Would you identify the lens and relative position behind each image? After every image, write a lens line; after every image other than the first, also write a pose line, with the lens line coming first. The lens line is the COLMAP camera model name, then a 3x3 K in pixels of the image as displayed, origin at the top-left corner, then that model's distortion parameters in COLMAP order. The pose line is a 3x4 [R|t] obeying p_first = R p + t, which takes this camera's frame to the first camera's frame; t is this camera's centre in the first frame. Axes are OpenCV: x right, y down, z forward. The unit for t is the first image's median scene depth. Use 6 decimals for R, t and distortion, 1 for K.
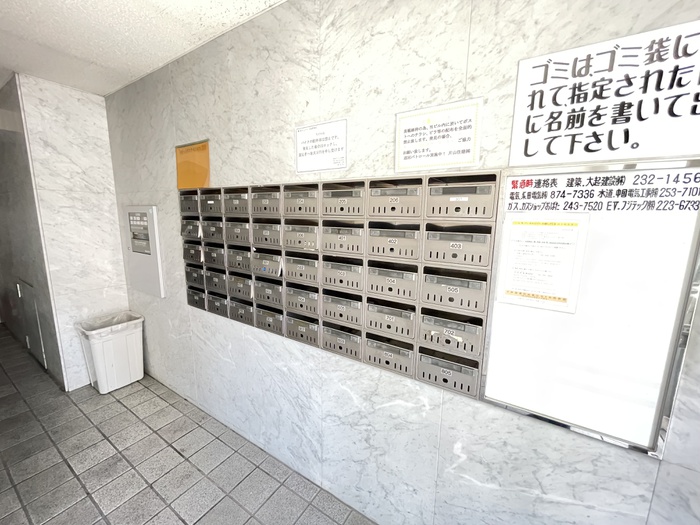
lens RADIAL K [[281.4, 0, 350.0], [0, 281.4, 262.5], [0, 0, 1]] dist [-0.000717, -0.000404]
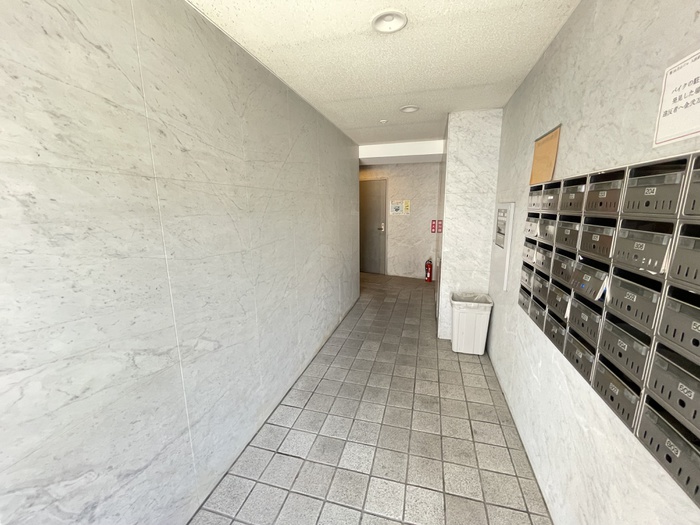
lens RADIAL K [[281.4, 0, 350.0], [0, 281.4, 262.5], [0, 0, 1]] dist [-0.000717, -0.000404]
pose [[0.299076, 0.167474, -0.939418, 0.149980], [-0.145981, 0.980920, 0.128398, -0.032201], [0.942997, 0.098736, 0.317818, 0.133521]]
